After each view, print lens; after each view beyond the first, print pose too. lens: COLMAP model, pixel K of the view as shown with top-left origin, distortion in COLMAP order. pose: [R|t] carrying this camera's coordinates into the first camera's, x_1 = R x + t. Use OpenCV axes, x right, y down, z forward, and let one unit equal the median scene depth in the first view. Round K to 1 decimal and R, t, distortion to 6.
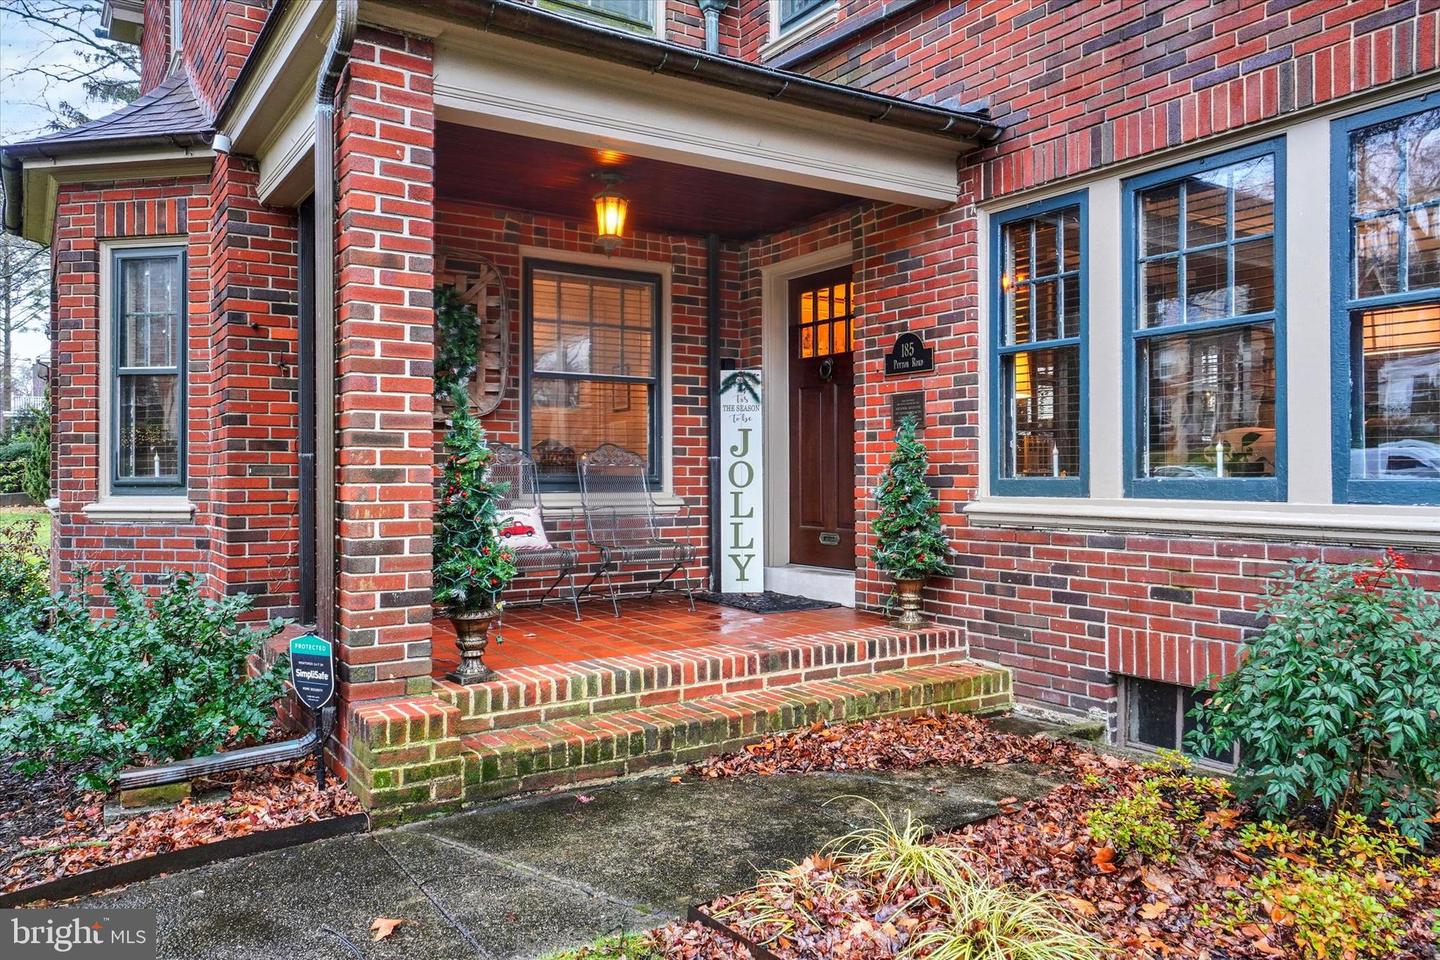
lens RADIAL K [[1050.3, 0, 714.7], [0, 1050.3, 465.3], [0, 0, 1]] dist [0.033613, -0.004857]
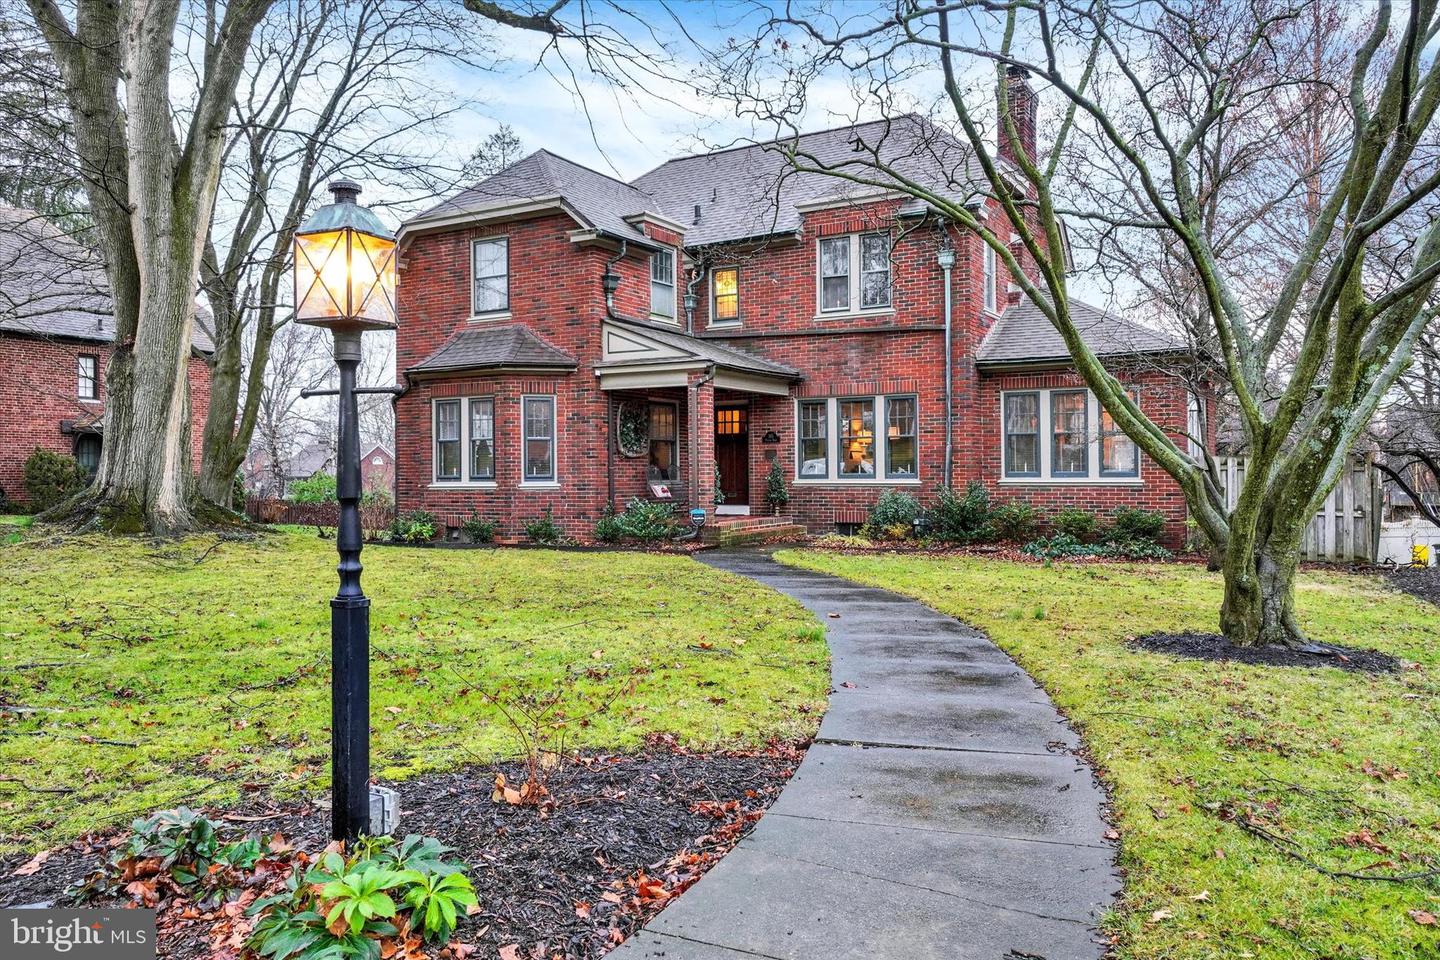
lens RADIAL K [[1050.3, 0, 718.0], [0, 1050.3, 474.2], [0, 0, 1]] dist [0.033613, -0.004857]
pose [[0.892579, -0.003654, 0.450875, -1.531770], [0.000937, 0.999980, 0.006250, -0.009860], [-0.450889, -0.005156, 0.892565, -1.985681]]
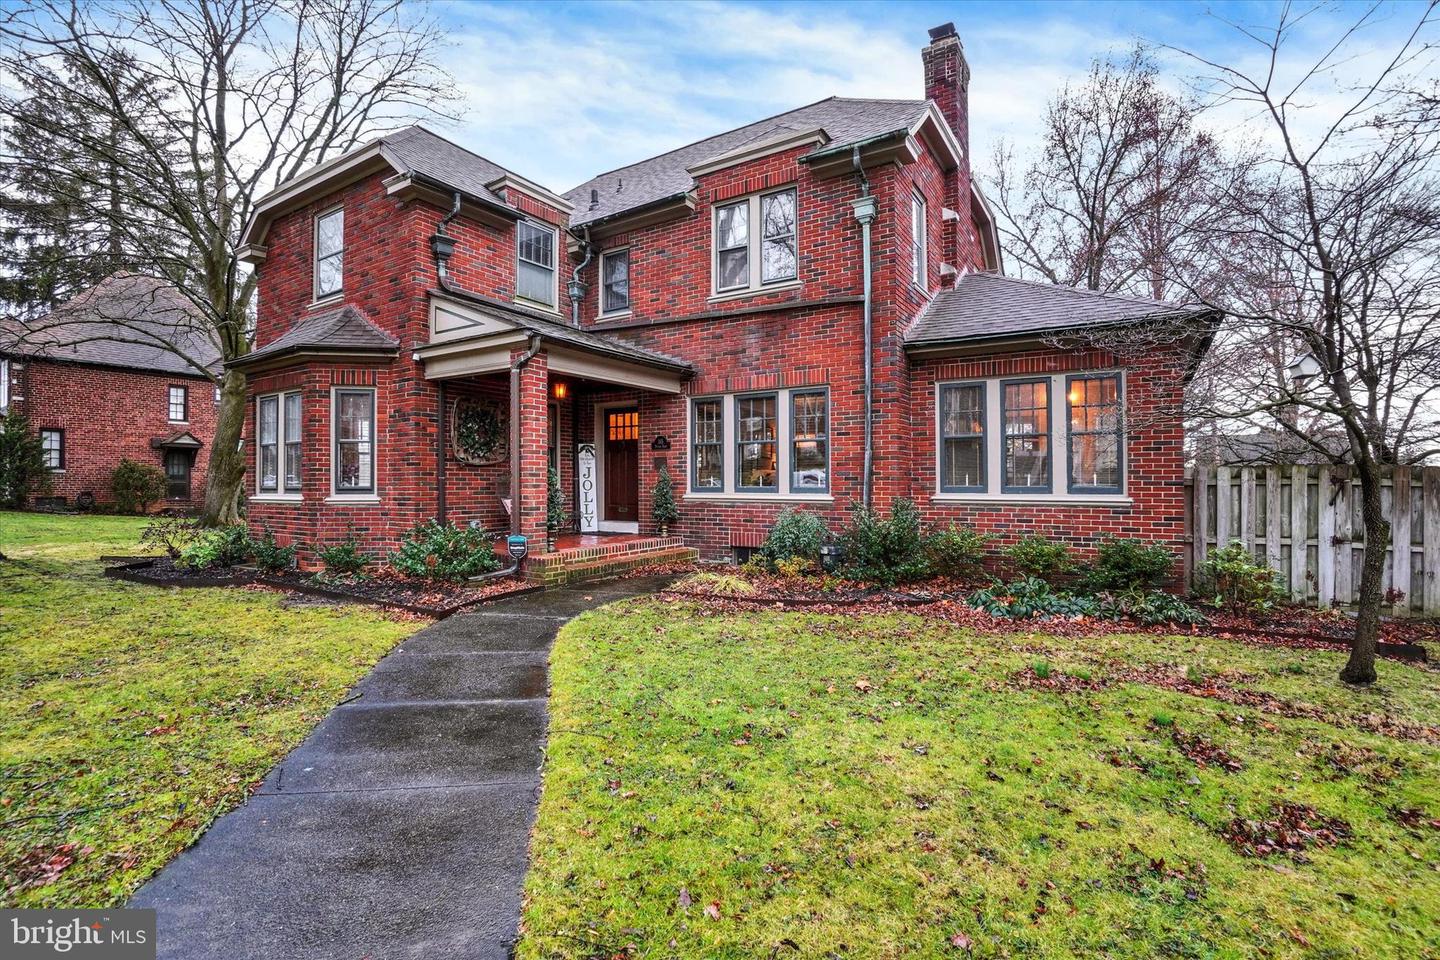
lens RADIAL K [[668.5, 0, 712.3], [0, 668.5, 479.1], [0, 0, 1]] dist [-0.040667, 0.000307]
pose [[0.909870, 0.003571, 0.414879, -0.457012], [-0.004286, 0.999990, 0.000794, -0.010623], [-0.414872, -0.002500, 0.909876, -0.732886]]
